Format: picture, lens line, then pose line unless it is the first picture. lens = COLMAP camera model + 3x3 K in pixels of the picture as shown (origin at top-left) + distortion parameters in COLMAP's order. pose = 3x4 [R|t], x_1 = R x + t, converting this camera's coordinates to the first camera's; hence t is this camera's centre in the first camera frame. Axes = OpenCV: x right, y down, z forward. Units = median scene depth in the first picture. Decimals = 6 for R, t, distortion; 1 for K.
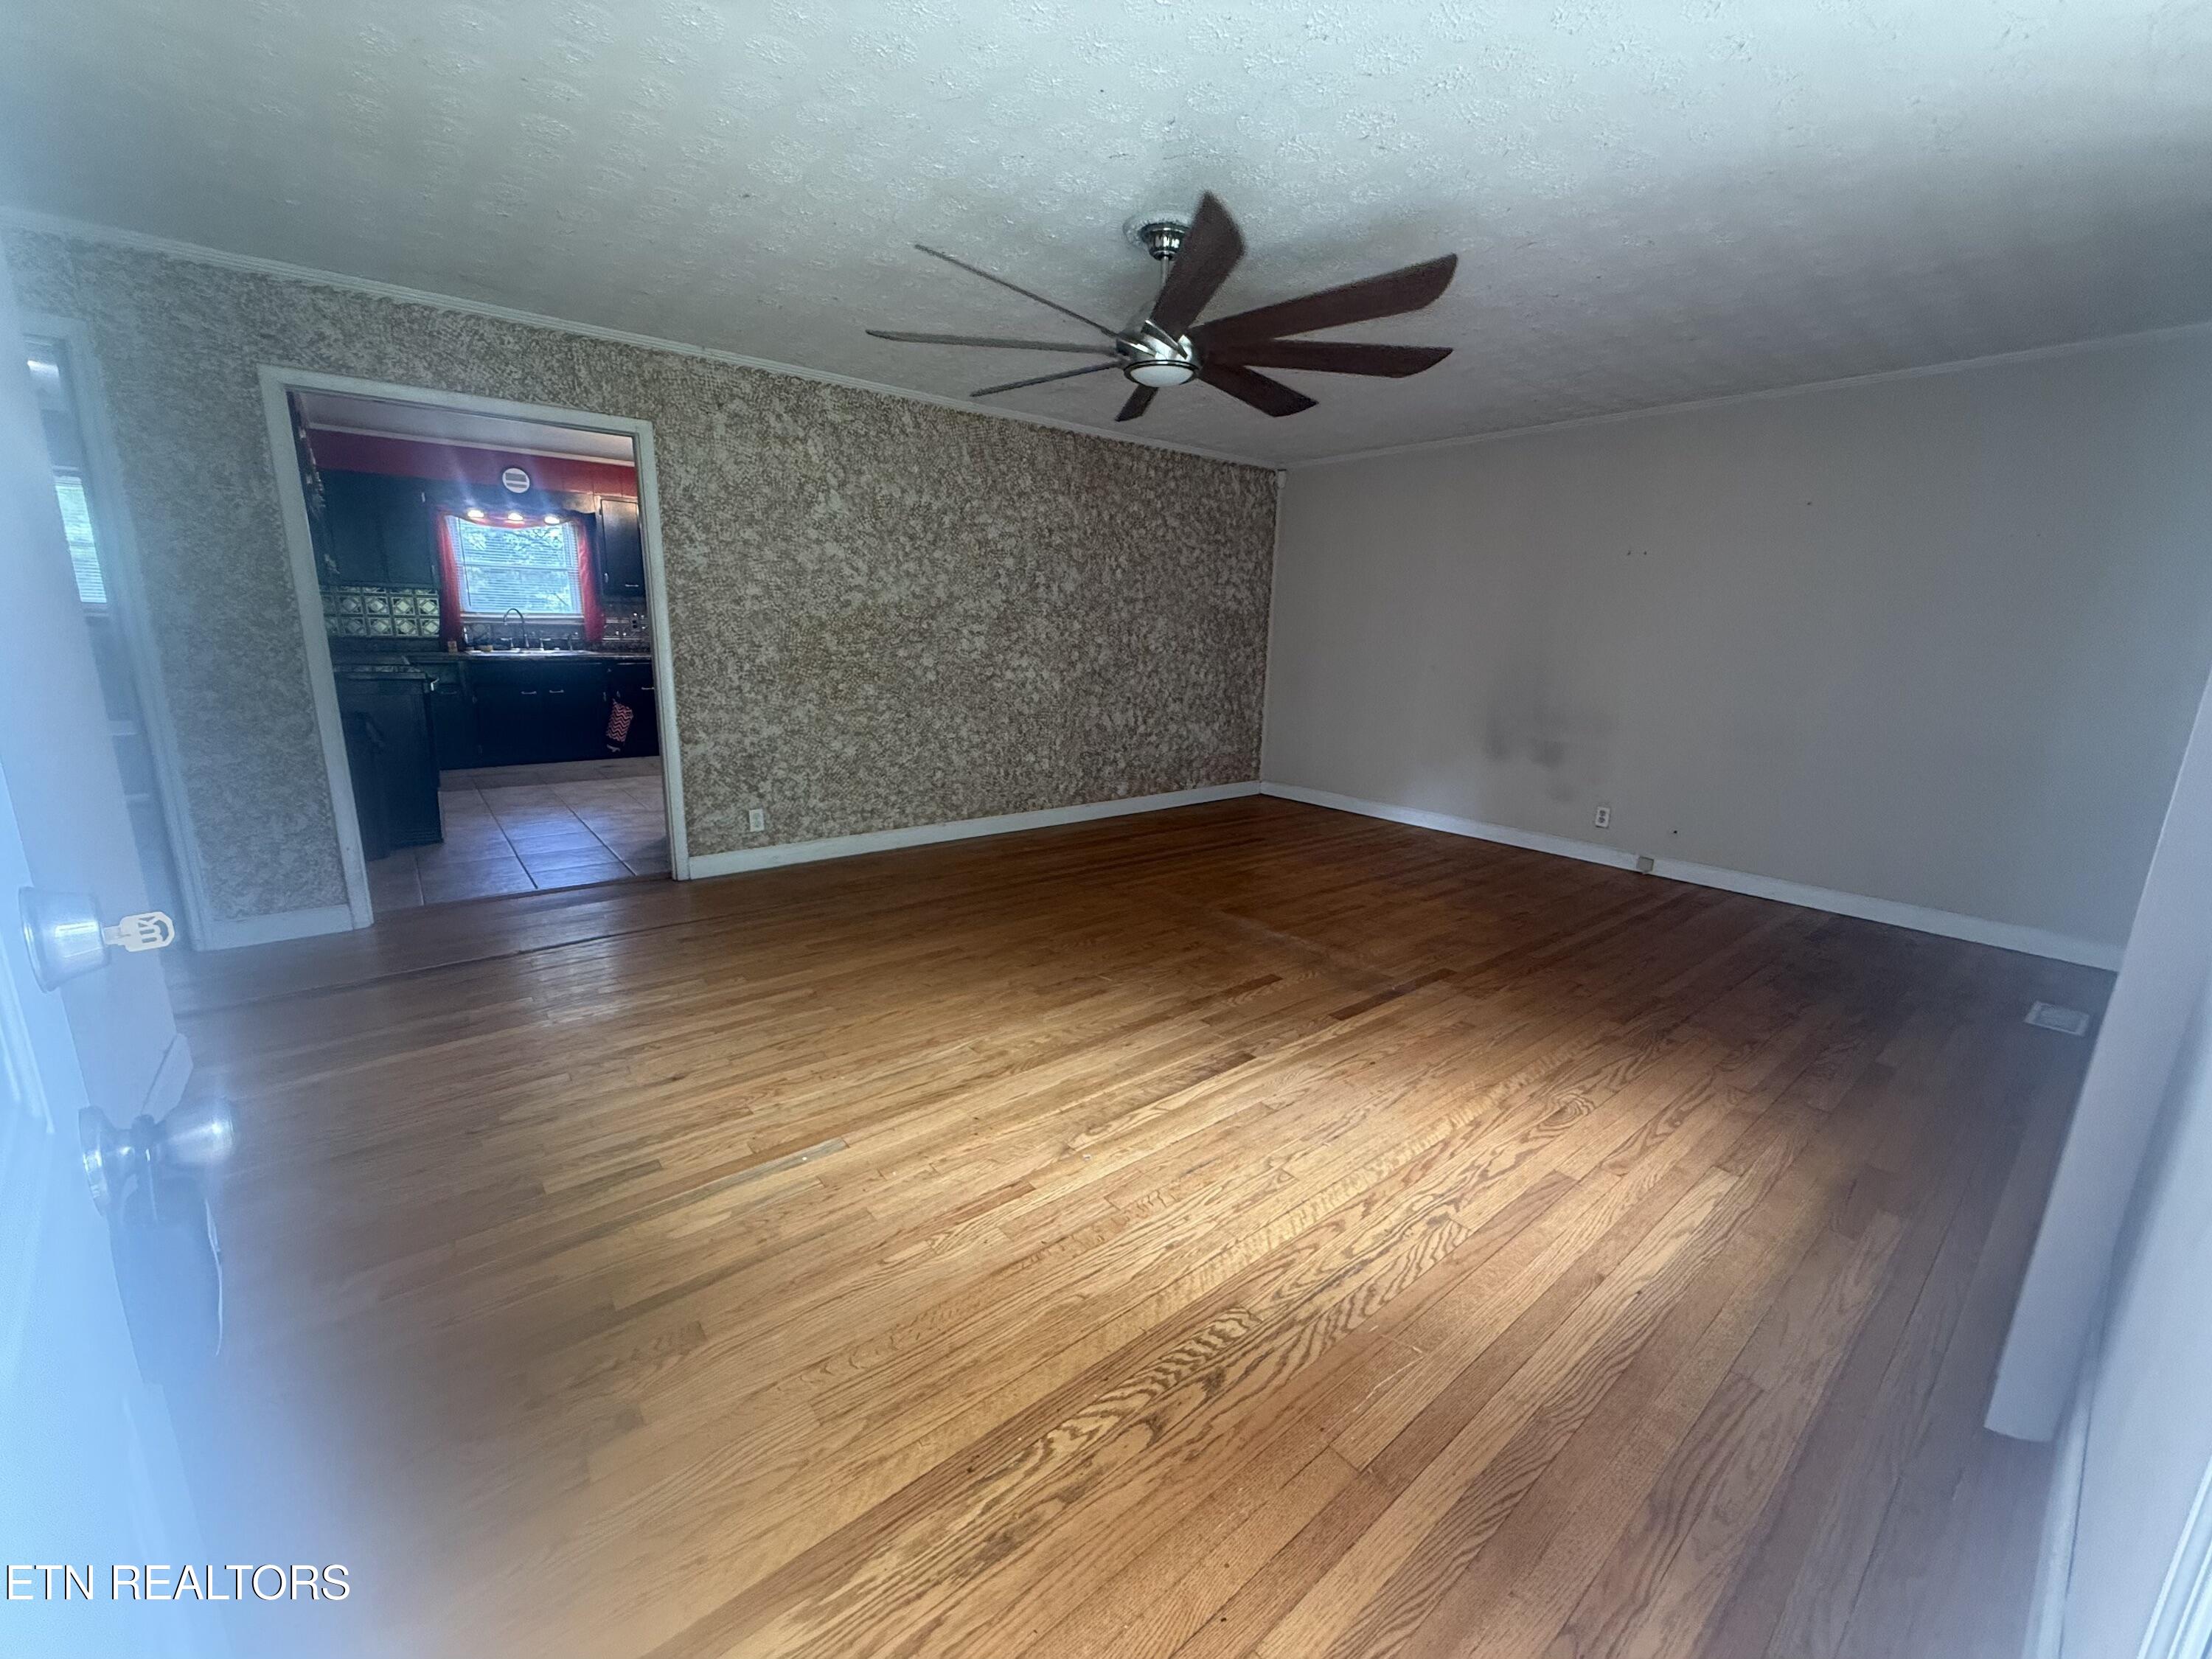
lens RADIAL K [[890.0, 0, 1101.0], [0, 890.0, 821.5], [0, 0, 1]] dist [0.001144, -0.000646]
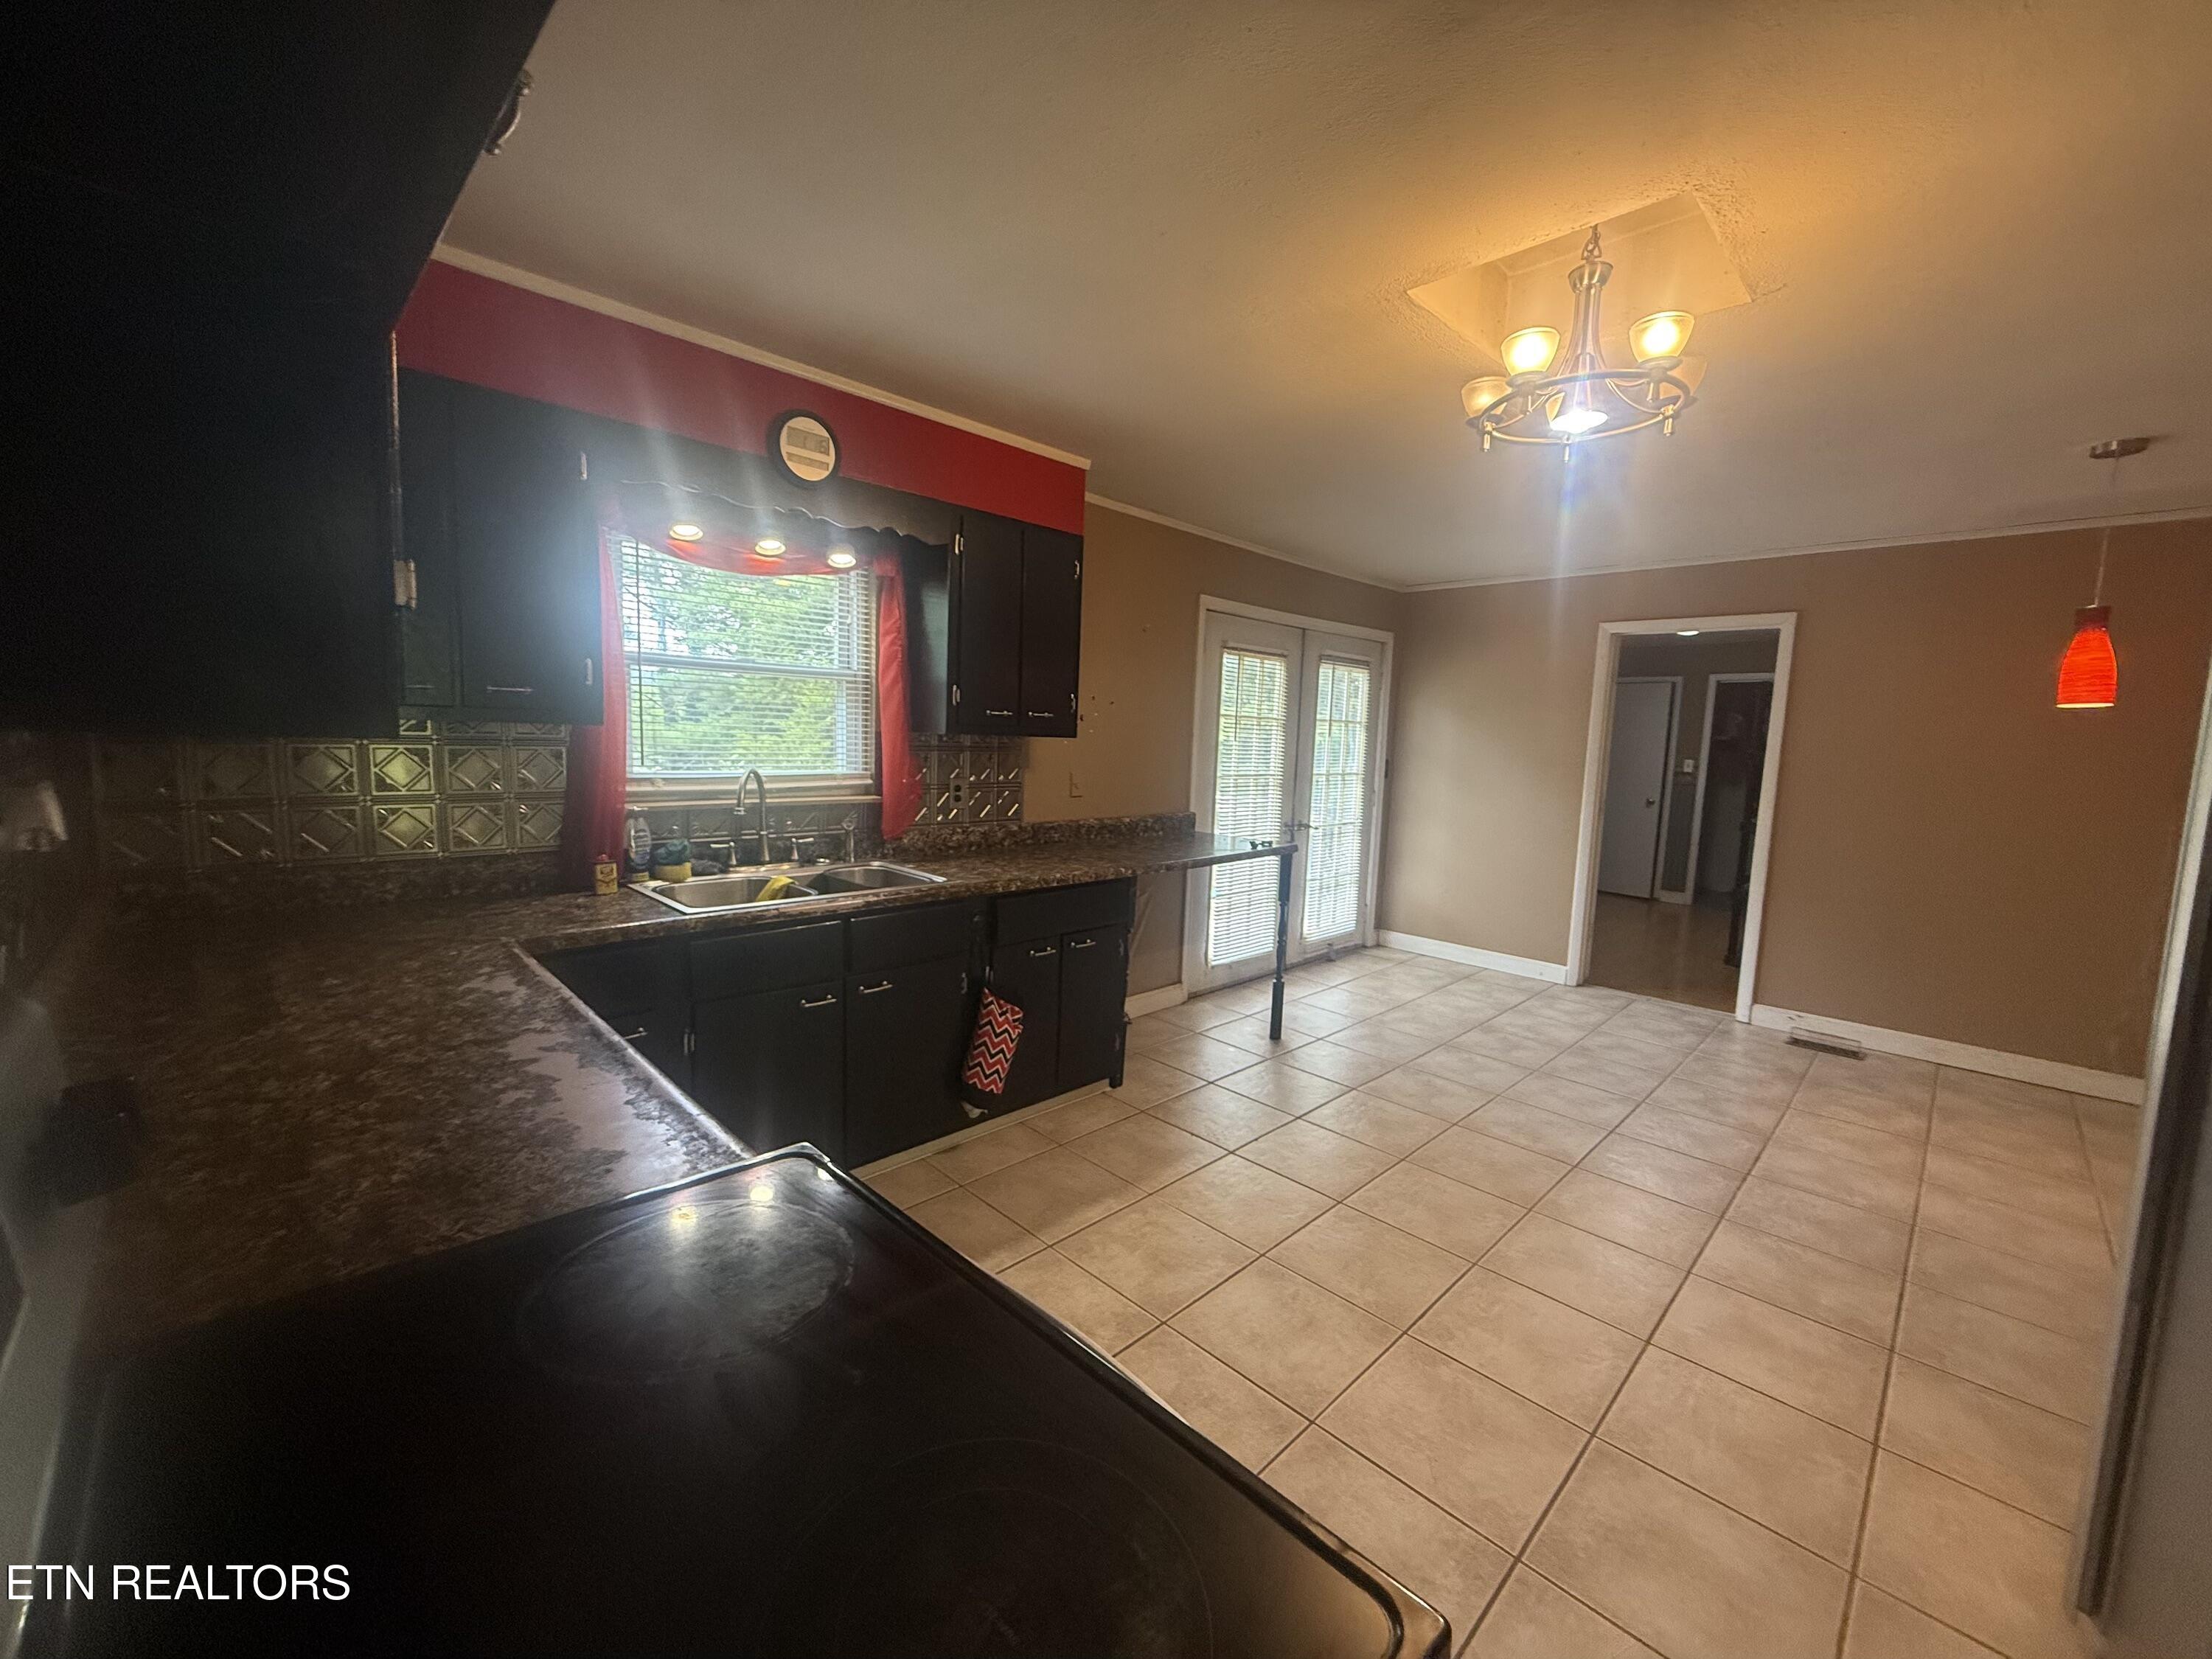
lens RADIAL K [[890.0, 0, 1092.2], [0, 890.0, 821.8], [0, 0, 1]] dist [0.001144, -0.000646]
pose [[0.995692, -0.004609, 0.092605, -0.554634], [0.015863, 0.992505, -0.121169, -0.168877], [-0.091353, 0.122116, 0.988303, 0.609566]]
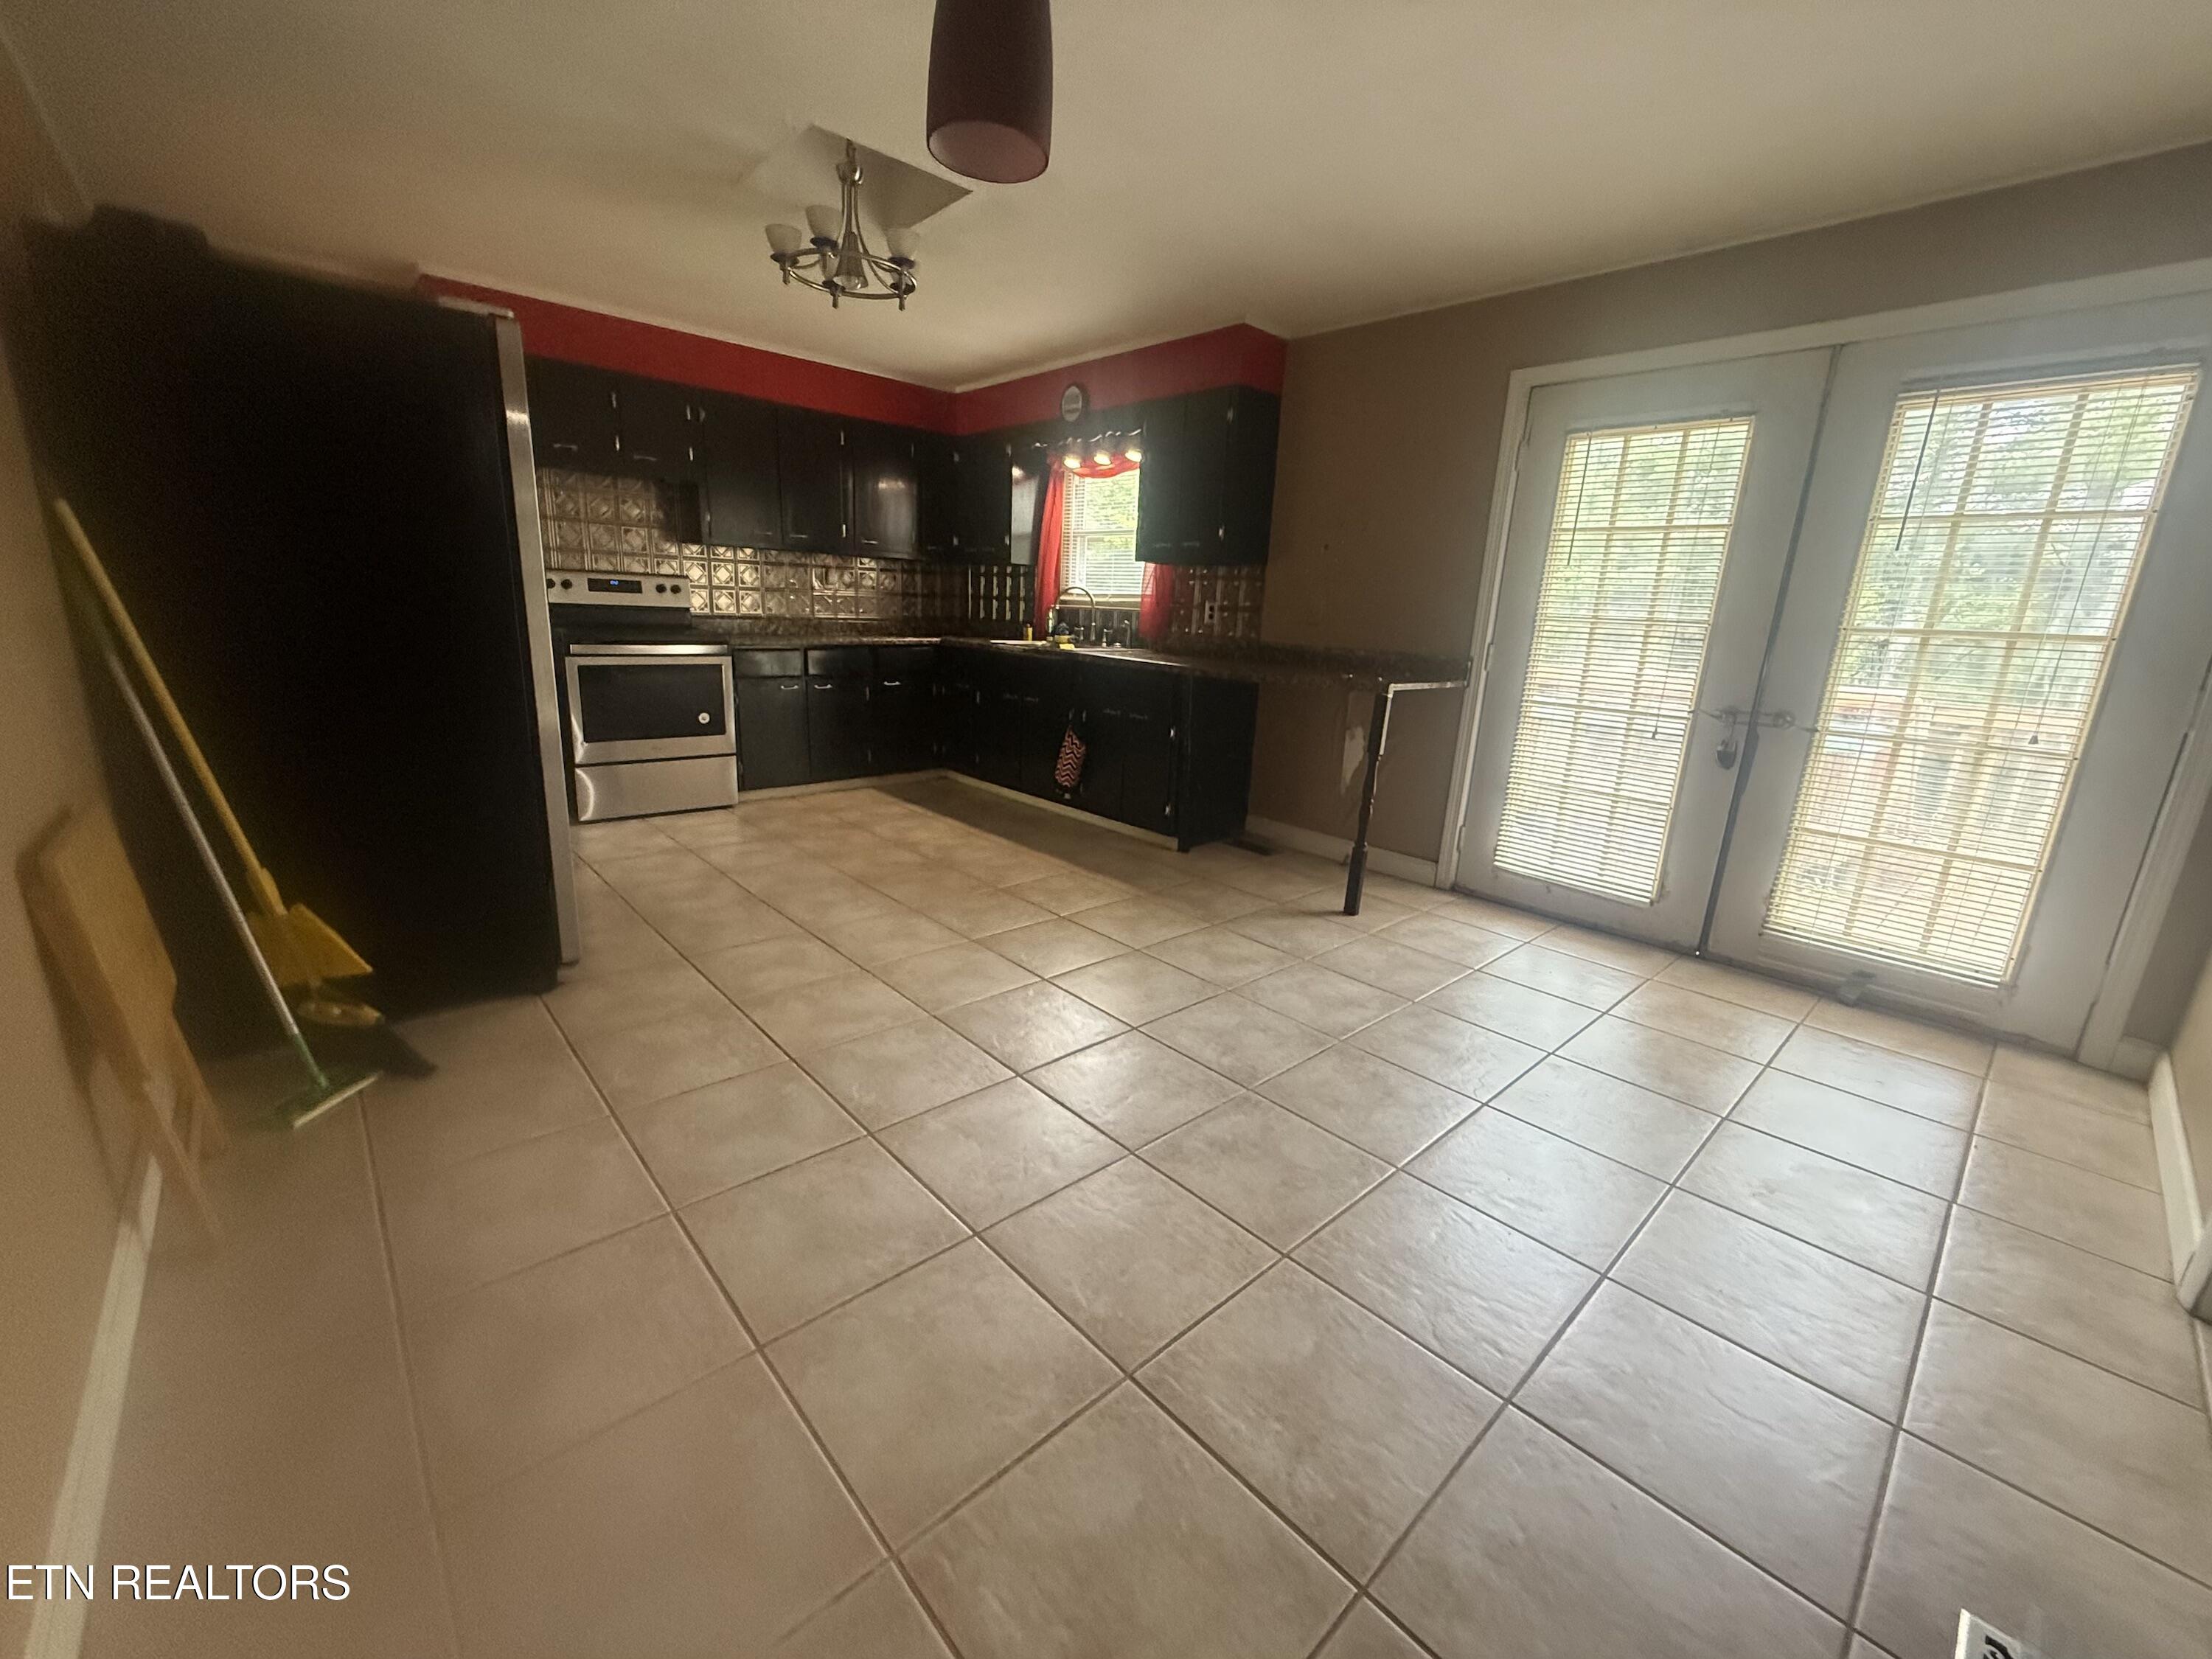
lens RADIAL K [[890.0, 0, 1109.2], [0, 890.0, 824.7], [0, 0, 1]] dist [0.001144, -0.000646]
pose [[0.054759, 0.216747, -0.974691, 0.107519], [-0.266331, 0.943961, 0.194951, -0.206407], [0.962325, 0.248915, 0.109416, 1.005245]]
